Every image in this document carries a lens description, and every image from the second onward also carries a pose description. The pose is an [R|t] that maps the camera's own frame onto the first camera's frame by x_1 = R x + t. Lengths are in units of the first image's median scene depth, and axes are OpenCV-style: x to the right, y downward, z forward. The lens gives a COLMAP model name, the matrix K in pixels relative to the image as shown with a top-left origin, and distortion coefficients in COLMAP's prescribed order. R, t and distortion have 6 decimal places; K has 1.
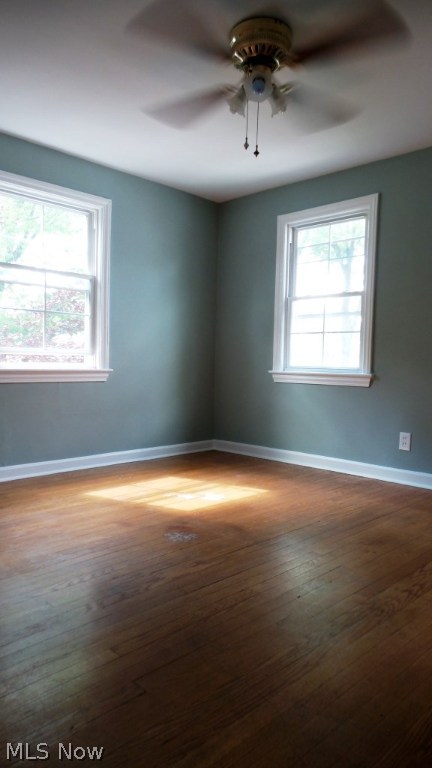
lens RADIAL K [[534.9, 0, 212.5], [0, 534.9, 385.0], [0, 0, 1]] dist [-0.001199, -0.001155]
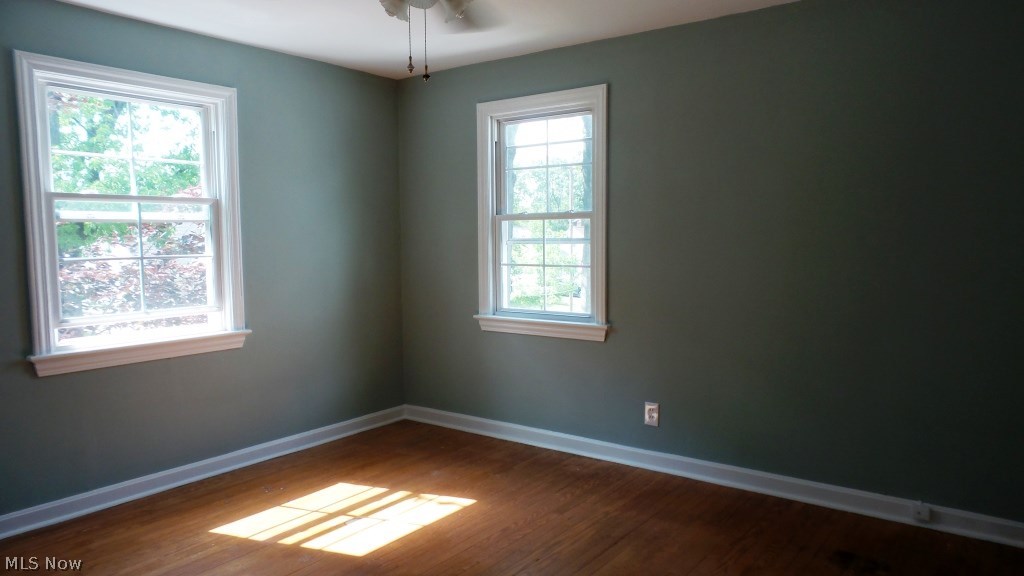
lens RADIAL K [[713.2, 0, 520.4], [0, 713.2, 290.3], [0, 0, 1]] dist [-0.001199, -0.001155]
pose [[0.988832, -0.044733, 0.142165, 0.033607], [0.040834, 0.998709, 0.030222, -0.097431], [-0.143333, -0.024080, 0.989382, 0.022006]]
